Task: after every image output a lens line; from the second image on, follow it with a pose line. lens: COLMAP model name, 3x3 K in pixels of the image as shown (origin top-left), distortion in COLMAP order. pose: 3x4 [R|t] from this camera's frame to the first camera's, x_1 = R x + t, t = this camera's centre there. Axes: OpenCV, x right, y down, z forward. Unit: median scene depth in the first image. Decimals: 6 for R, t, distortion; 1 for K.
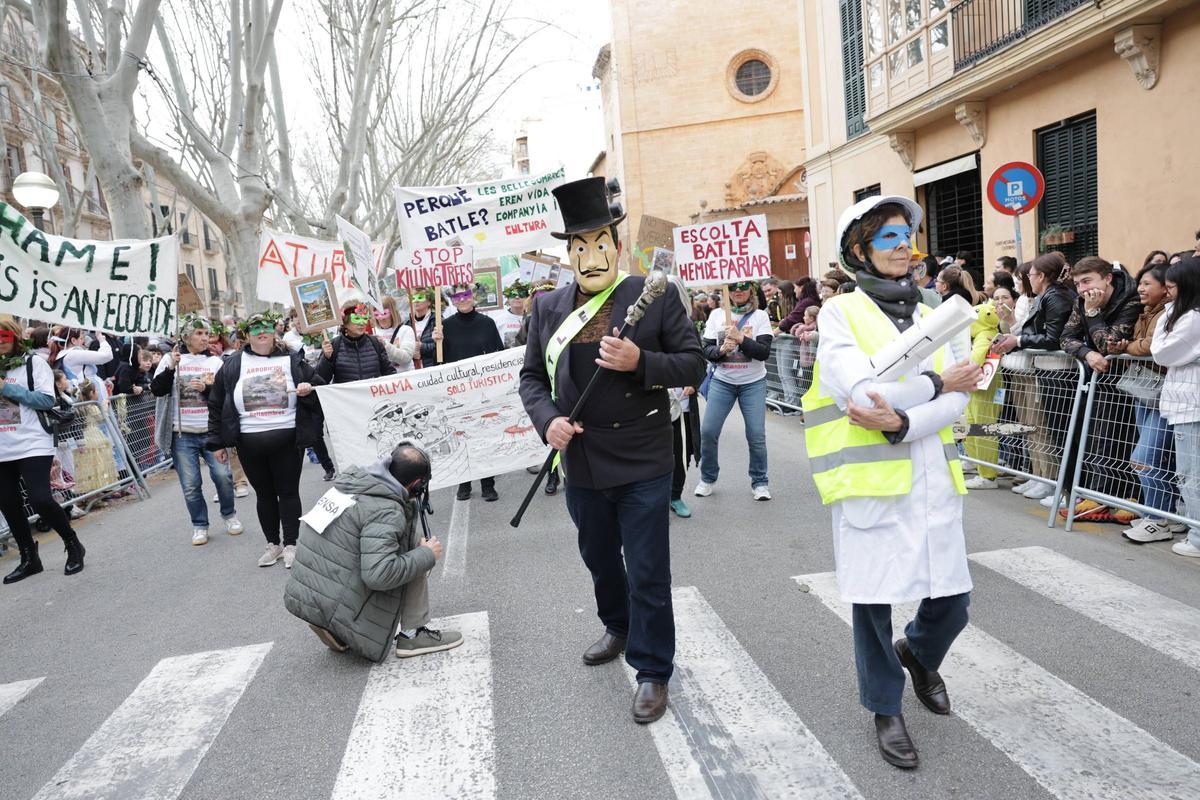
lens RADIAL K [[807.6, 0, 600.0], [0, 807.6, 400.0], [0, 0, 1]] dist [-0.110533, 0.089677]
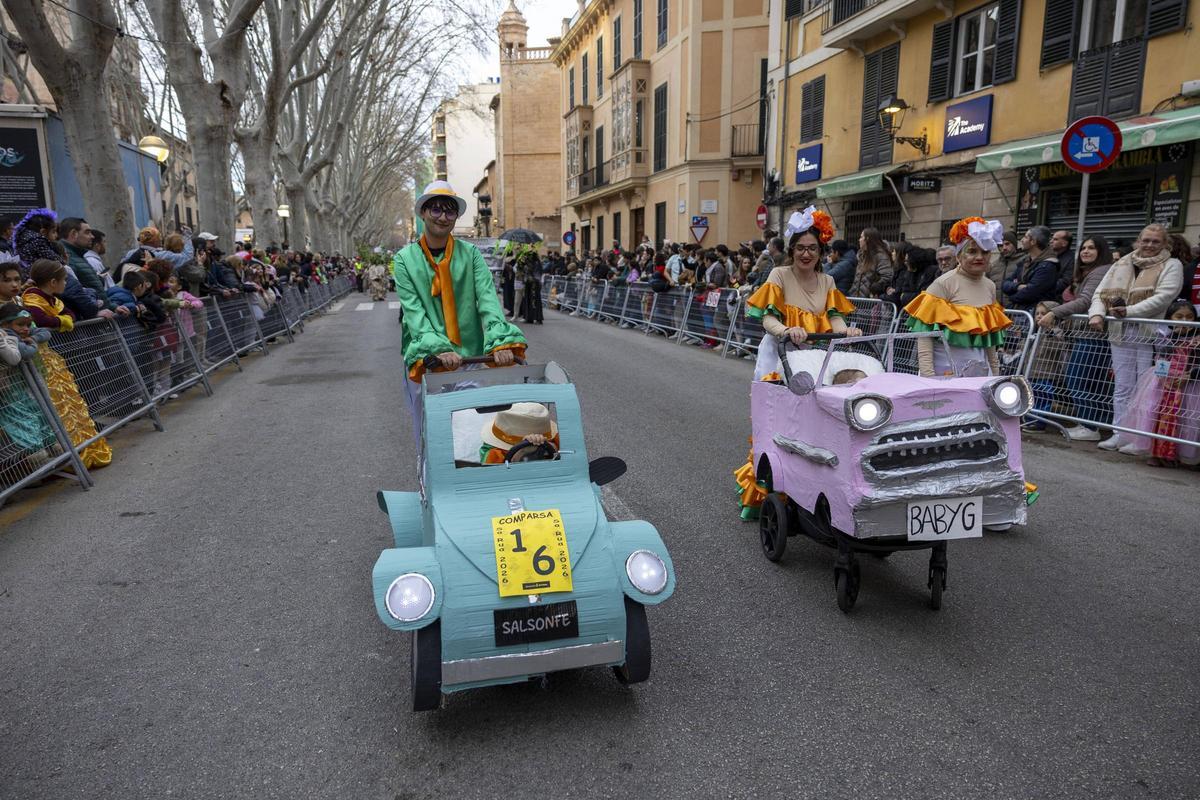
lens RADIAL K [[788.8, 0, 600.0], [0, 788.8, 400.0], [0, 0, 1]] dist [0.001436, 0.001943]
pose [[0.990878, 0.057318, 0.121967, 0.160490], [-0.063705, 0.996759, 0.049126, 0.201646], [-0.118756, -0.056447, 0.991318, -1.833010]]
